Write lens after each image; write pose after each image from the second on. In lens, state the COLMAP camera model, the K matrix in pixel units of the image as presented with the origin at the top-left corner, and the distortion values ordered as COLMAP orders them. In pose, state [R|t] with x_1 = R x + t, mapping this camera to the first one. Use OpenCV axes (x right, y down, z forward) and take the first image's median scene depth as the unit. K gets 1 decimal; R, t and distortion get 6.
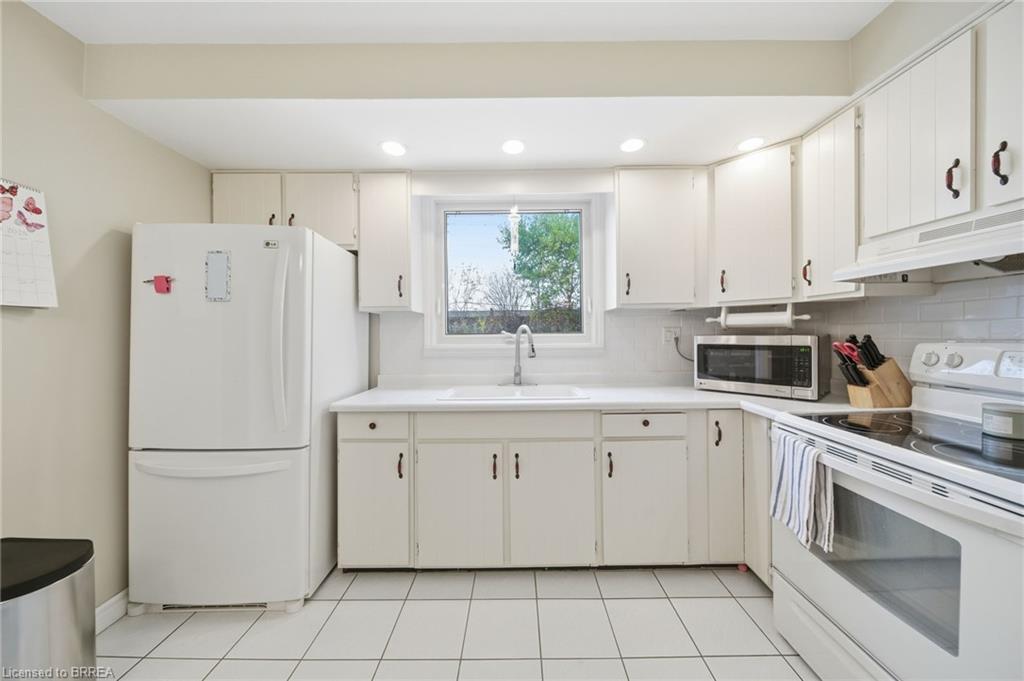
lens RADIAL K [[358.8, 0, 527.2], [0, 358.8, 338.1], [0, 0, 1]] dist [-0.001612, -0.000459]
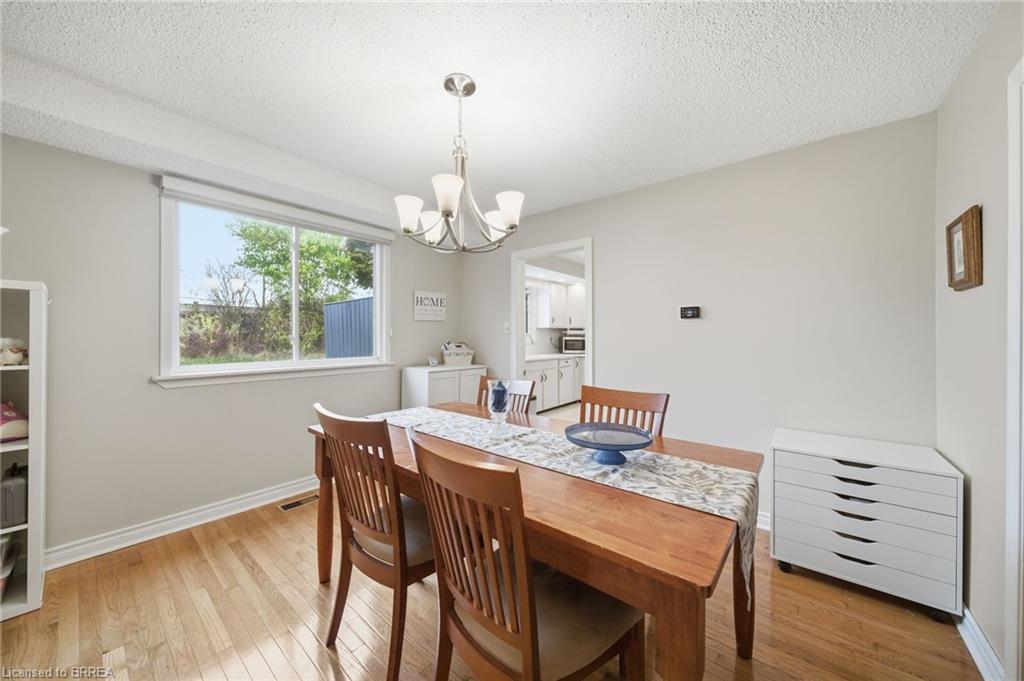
lens RADIAL K [[358.8, 0, 514.2], [0, 358.8, 333.5], [0, 0, 1]] dist [-0.001612, -0.000459]
pose [[0.637496, 0.001737, 0.770452, -2.338725], [0.004718, 0.999970, -0.006159, -0.021540], [-0.770439, 0.007561, 0.637468, -0.721007]]
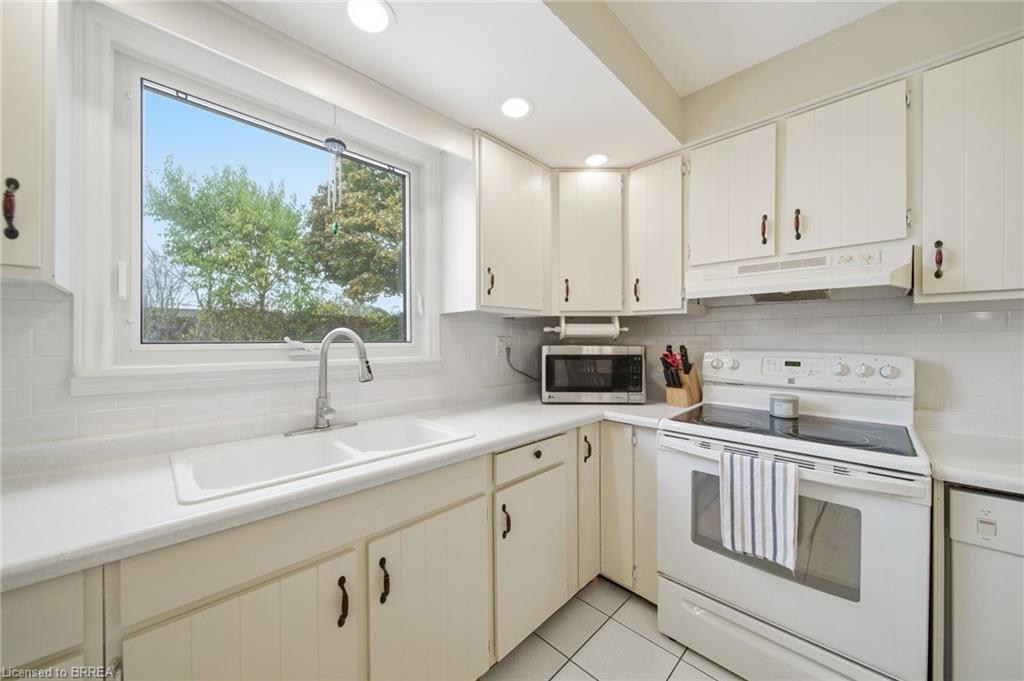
lens RADIAL K [[358.8, 0, 514.6], [0, 358.8, 340.6], [0, 0, 1]] dist [-0.001612, -0.000459]
pose [[0.720537, 0.009747, 0.693348, -0.234857], [0.003831, 0.999830, -0.018036, -0.003924], [-0.693406, 0.015652, 0.720377, 0.391019]]
